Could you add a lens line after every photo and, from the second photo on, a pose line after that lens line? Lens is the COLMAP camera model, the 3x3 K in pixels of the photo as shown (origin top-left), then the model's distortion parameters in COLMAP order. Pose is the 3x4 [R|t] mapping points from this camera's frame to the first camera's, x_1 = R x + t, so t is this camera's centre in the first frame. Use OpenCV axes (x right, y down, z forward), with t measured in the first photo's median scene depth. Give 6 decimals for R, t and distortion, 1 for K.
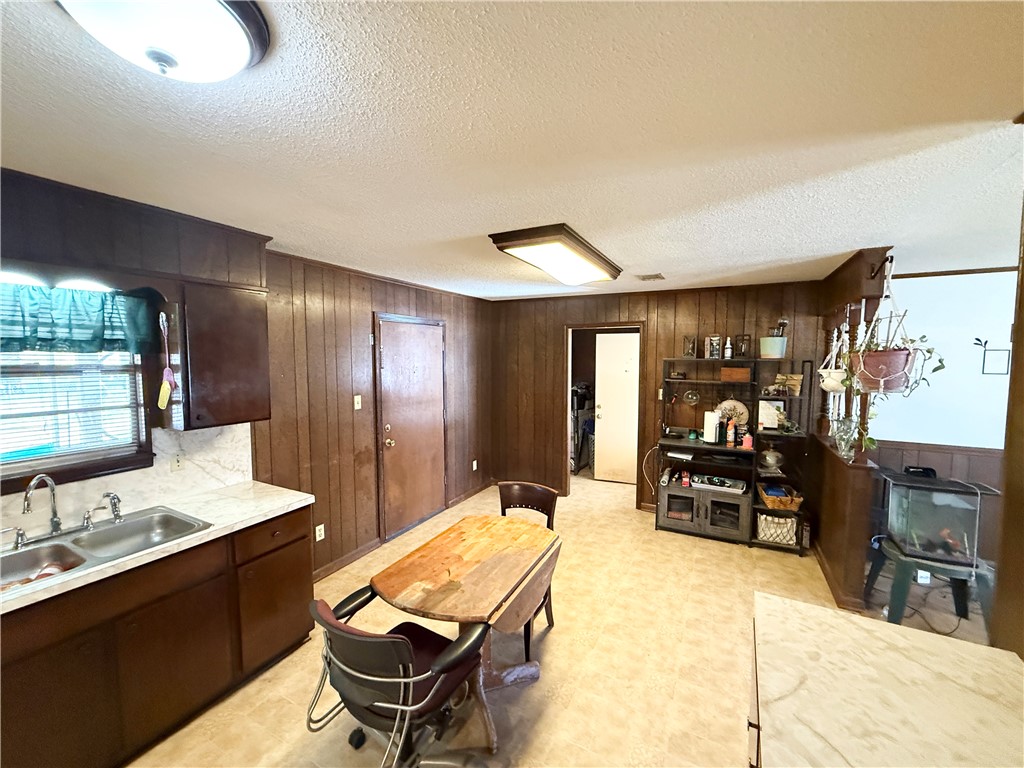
lens RADIAL K [[407.9, 0, 509.3], [0, 407.9, 384.4], [0, 0, 1]] dist [0.001362, 0.000329]
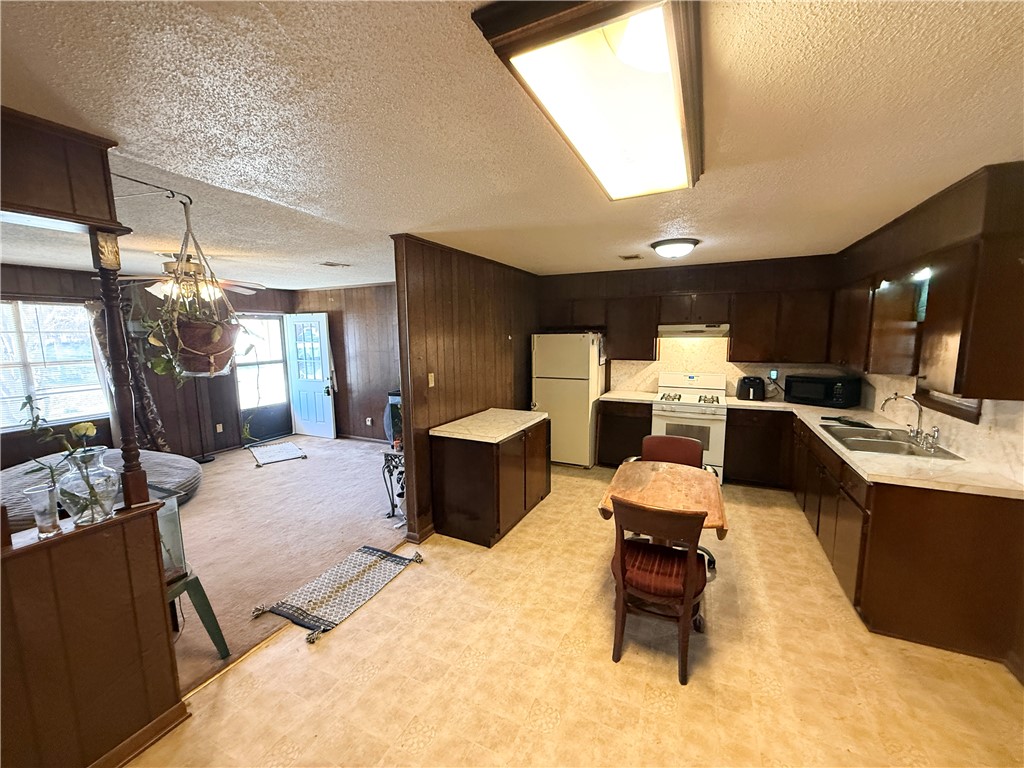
lens RADIAL K [[407.9, 0, 509.3], [0, 407.9, 384.4], [0, 0, 1]] dist [0.001362, 0.000329]
pose [[-0.998836, 0.017185, -0.045063, 0.366010], [0.008058, 0.980692, 0.195393, -0.111702], [0.047550, 0.194803, -0.979689, 1.803003]]
